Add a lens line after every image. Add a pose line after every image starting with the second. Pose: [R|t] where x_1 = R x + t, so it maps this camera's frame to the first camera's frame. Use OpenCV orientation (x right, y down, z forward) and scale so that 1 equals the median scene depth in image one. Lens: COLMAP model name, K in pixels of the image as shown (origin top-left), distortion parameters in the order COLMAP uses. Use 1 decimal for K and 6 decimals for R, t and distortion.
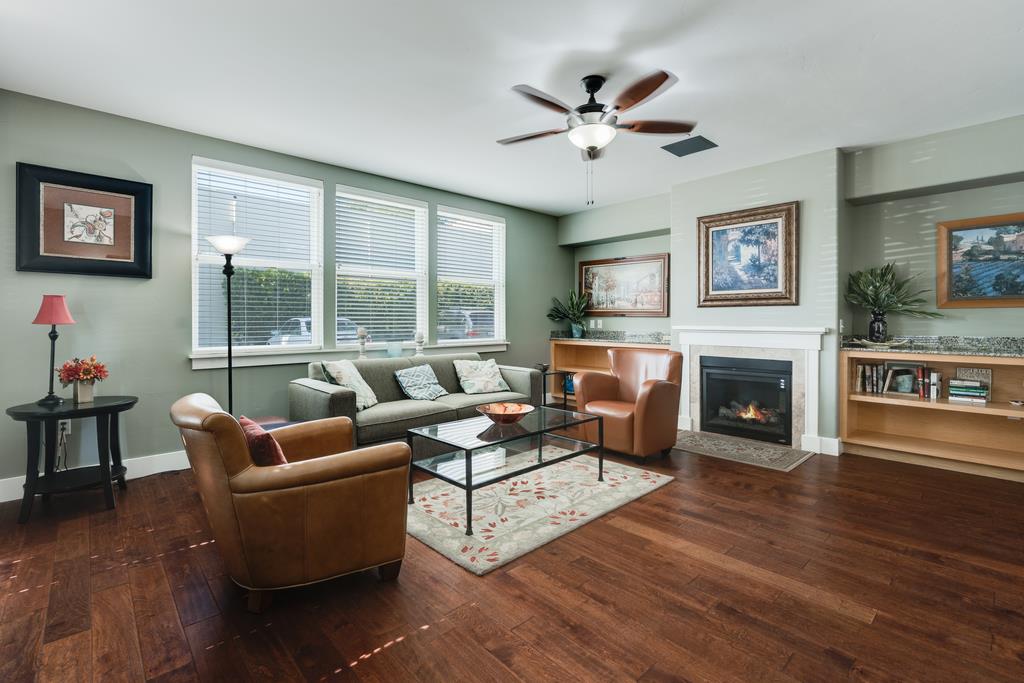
lens RADIAL K [[451.6, 0, 496.5], [0, 451.6, 325.9], [0, 0, 1]] dist [0.000034, -0.000110]
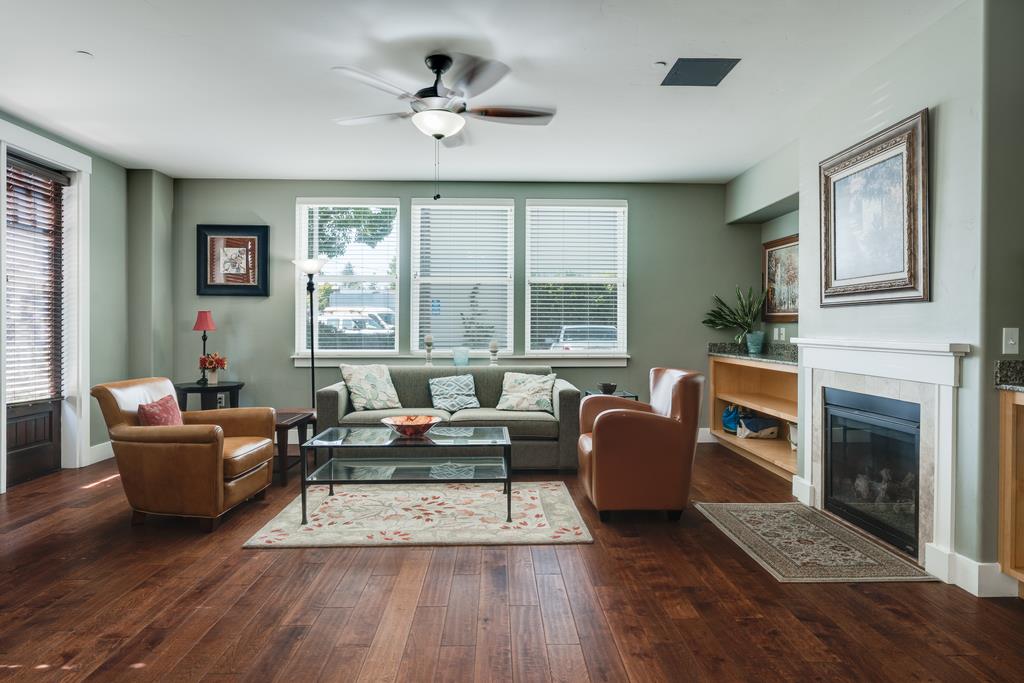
lens RADIAL K [[559.0, 0, 513.7], [0, 559.0, 333.8], [0, 0, 1]] dist [0.001916, -0.001825]
pose [[0.767894, 0.007944, -0.640527, 0.788883], [-0.009214, 0.999957, 0.001355, -0.003685], [0.640510, 0.004861, 0.767934, 0.187041]]
